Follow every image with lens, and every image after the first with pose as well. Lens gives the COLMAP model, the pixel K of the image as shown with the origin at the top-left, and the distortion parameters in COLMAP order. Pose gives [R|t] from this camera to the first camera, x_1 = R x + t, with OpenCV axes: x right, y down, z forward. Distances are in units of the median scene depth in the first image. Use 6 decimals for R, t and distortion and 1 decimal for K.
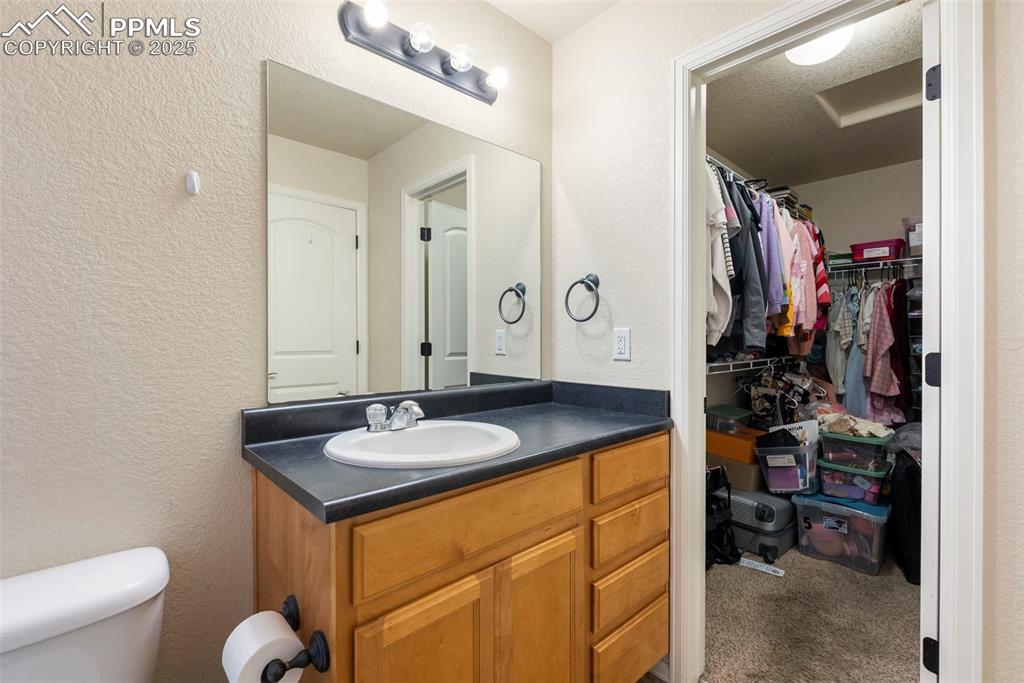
lens RADIAL K [[450.0, 0, 512.0], [0, 450.0, 341.5], [0, 0, 1]] dist [-0.004267, -0.000312]
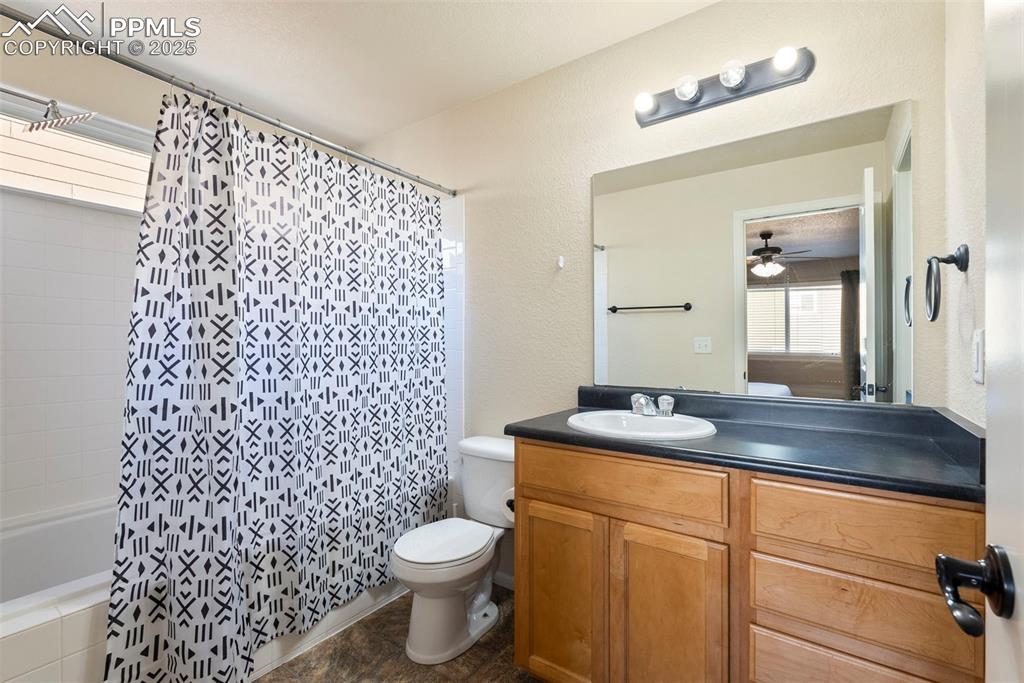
lens RADIAL K [[450.0, 0, 512.0], [0, 450.0, 341.5], [0, 0, 1]] dist [-0.004267, -0.000312]
pose [[0.210404, -0.000988, -0.977614, 1.018975], [-0.007519, 0.999968, -0.002629, -0.012730], [0.977586, 0.007904, 0.210390, 0.370519]]
